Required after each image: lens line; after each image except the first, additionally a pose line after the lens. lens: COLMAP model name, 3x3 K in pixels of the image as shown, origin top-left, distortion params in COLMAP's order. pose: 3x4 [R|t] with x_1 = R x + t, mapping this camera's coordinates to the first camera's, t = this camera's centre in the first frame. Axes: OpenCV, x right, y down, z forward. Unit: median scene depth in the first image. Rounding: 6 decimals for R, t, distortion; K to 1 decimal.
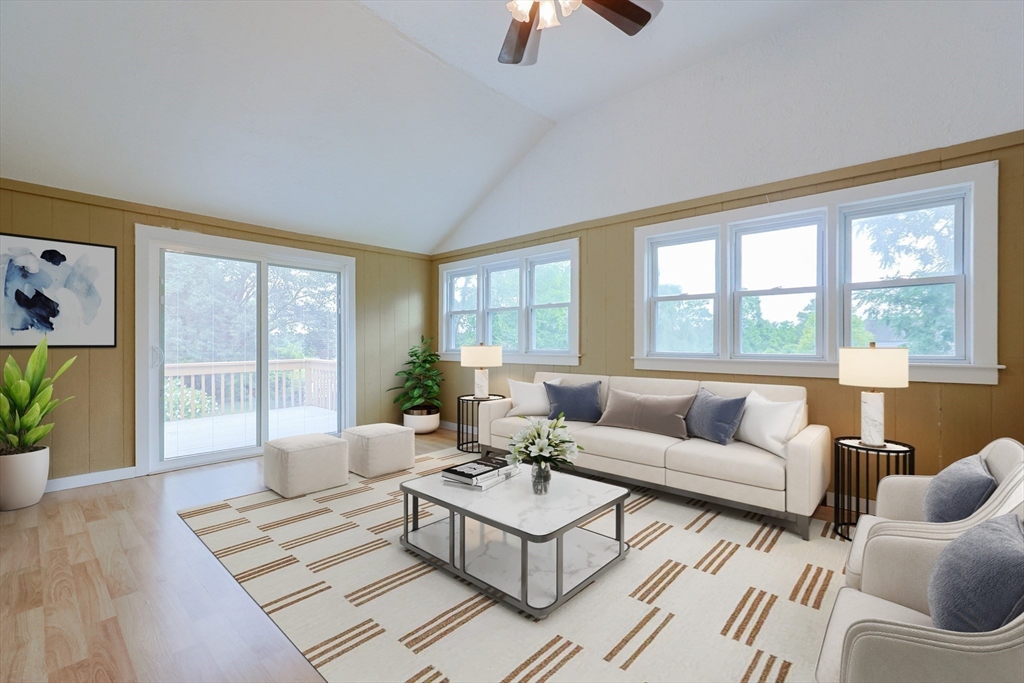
lens RADIAL K [[437.8, 0, 511.5], [0, 437.8, 347.2], [0, 0, 1]] dist [0.002997, -0.000108]
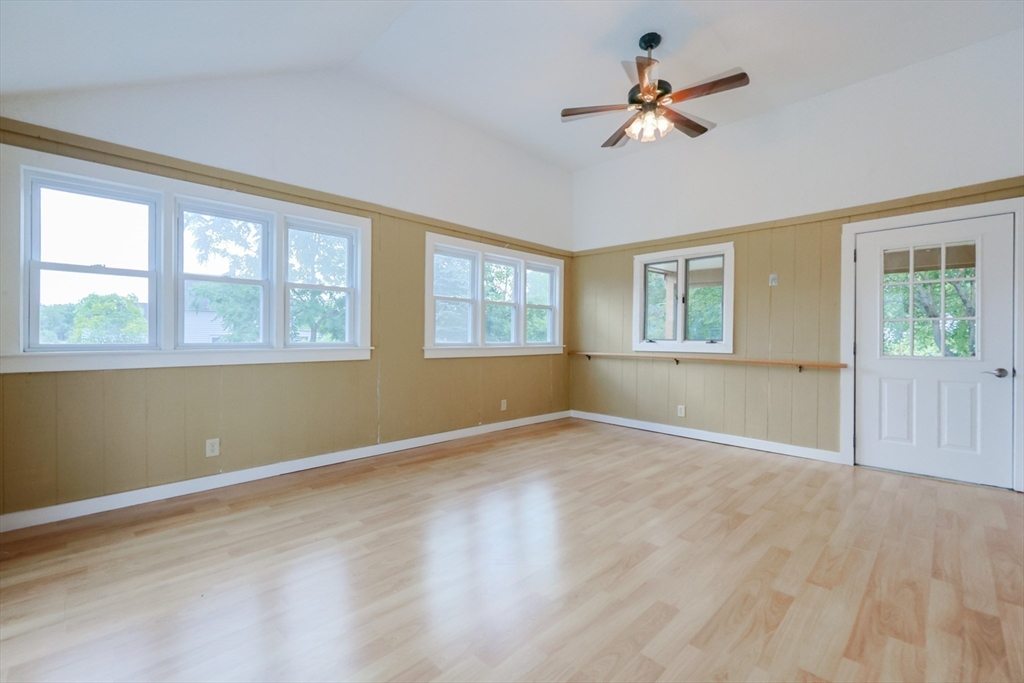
lens RADIAL K [[427.9, 0, 512.0], [0, 427.9, 341.5], [0, 0, 1]] dist [-0.000591, 0.000015]
pose [[0.063927, -0.017558, 0.997800, -0.423101], [0.000572, 0.999846, 0.017558, -0.006834], [-0.997954, -0.000551, 0.063927, 0.381339]]
